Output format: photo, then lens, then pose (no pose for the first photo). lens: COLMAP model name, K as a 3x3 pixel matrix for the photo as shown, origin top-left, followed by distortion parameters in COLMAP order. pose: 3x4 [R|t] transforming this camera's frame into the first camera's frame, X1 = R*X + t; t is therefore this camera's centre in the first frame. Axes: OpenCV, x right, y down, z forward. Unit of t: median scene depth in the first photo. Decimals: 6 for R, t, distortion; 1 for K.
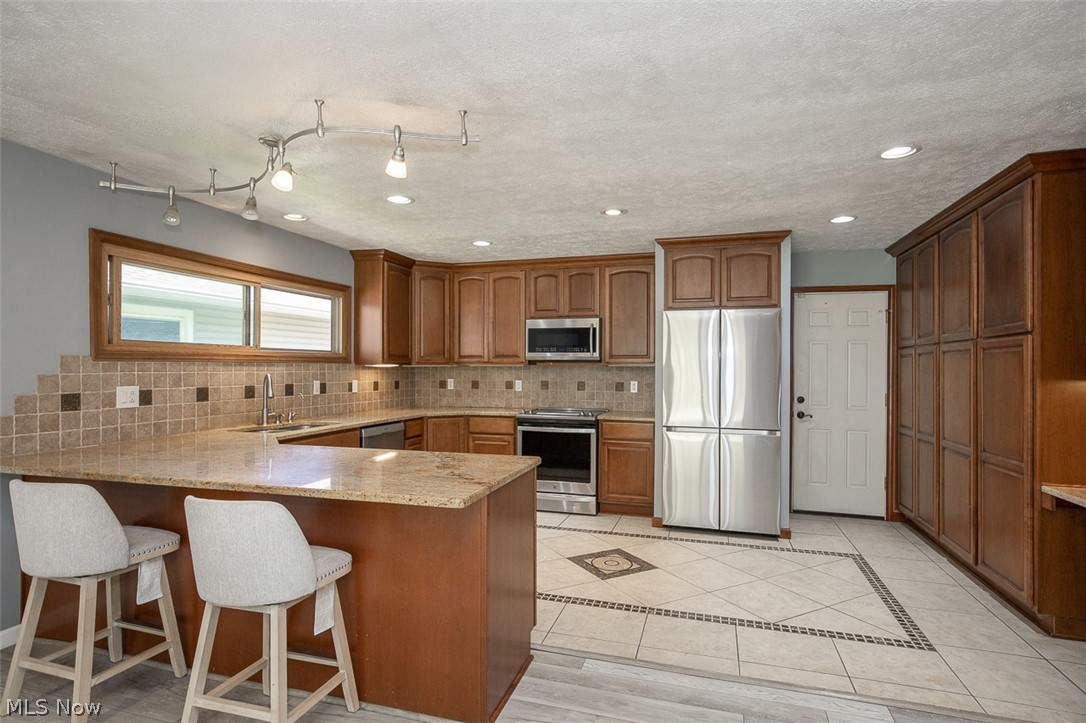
lens RADIAL K [[562.5, 0, 557.3], [0, 562.5, 364.2], [0, 0, 1]] dist [0.002160, 0.000145]
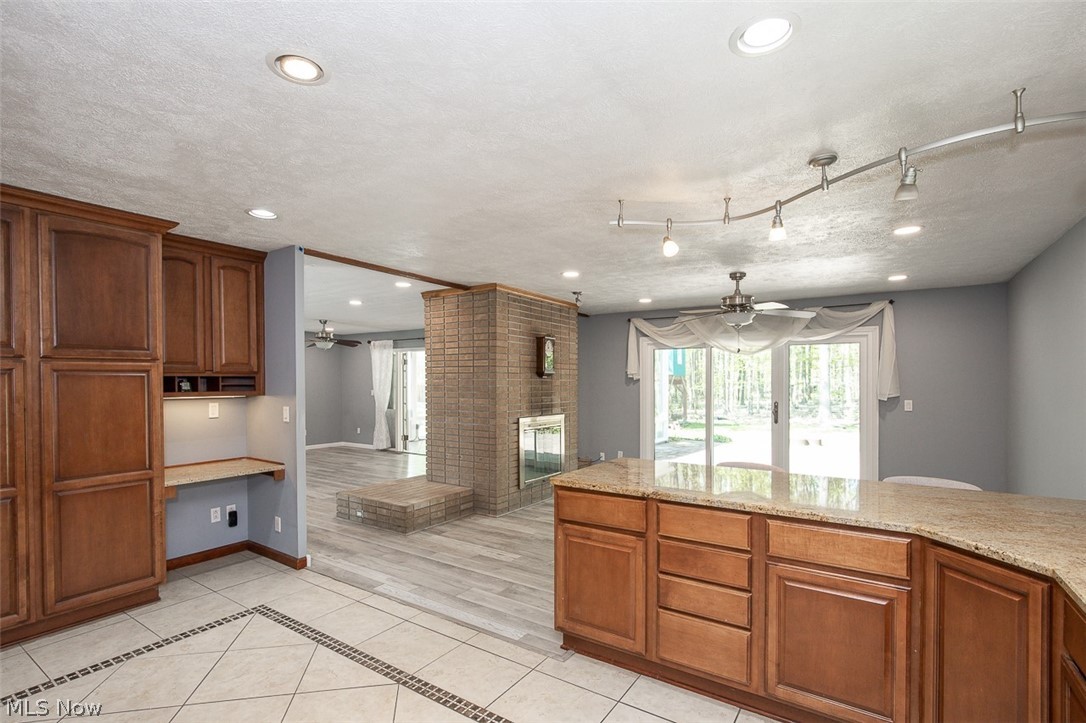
lens RADIAL K [[501.8, 0, 525.3], [0, 501.8, 394.5], [0, 0, 1]] dist [-0.013777, 0.004925]
pose [[-0.943353, -0.013558, 0.331513, -0.198351], [-0.005905, 0.999693, 0.024081, -0.012016], [-0.331738, 0.020759, -0.943143, 1.267367]]
